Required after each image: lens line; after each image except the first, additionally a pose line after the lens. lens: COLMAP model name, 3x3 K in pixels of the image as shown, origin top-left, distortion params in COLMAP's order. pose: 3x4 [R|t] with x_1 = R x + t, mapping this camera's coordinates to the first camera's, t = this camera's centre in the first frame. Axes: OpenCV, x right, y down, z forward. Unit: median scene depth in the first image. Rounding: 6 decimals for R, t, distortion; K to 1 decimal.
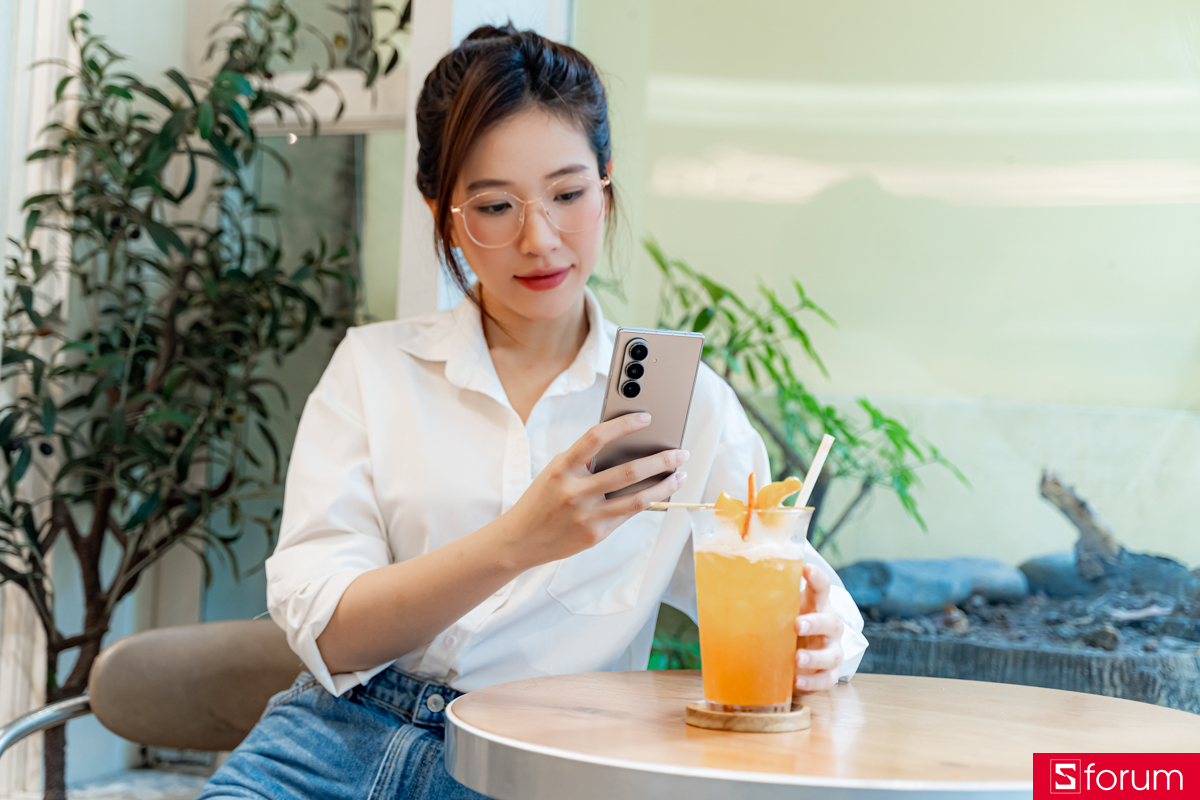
lens RADIAL K [[2036.3, 0, 601.8], [0, 2036.3, 402.4], [0, 0, 1]] dist [0.052629, 0.000000]
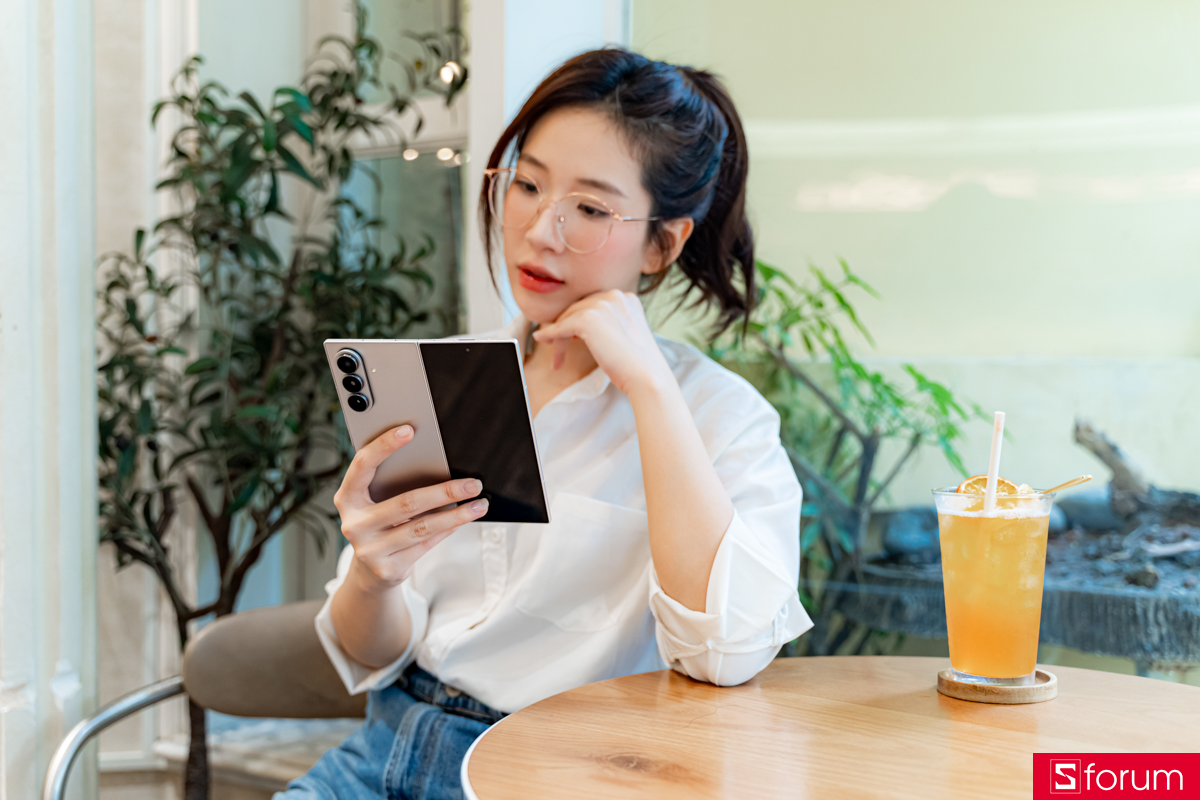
lens RADIAL K [[1277.1, 0, 604.0], [0, 1277.1, 412.1], [0, 0, 1]] dist [0.010536, 0.000000]
pose [[0.992820, -0.040614, -0.112513, 0.042542], [0.045044, 0.998295, 0.037117, -0.008771], [0.110814, -0.041918, 0.992957, 0.304653]]
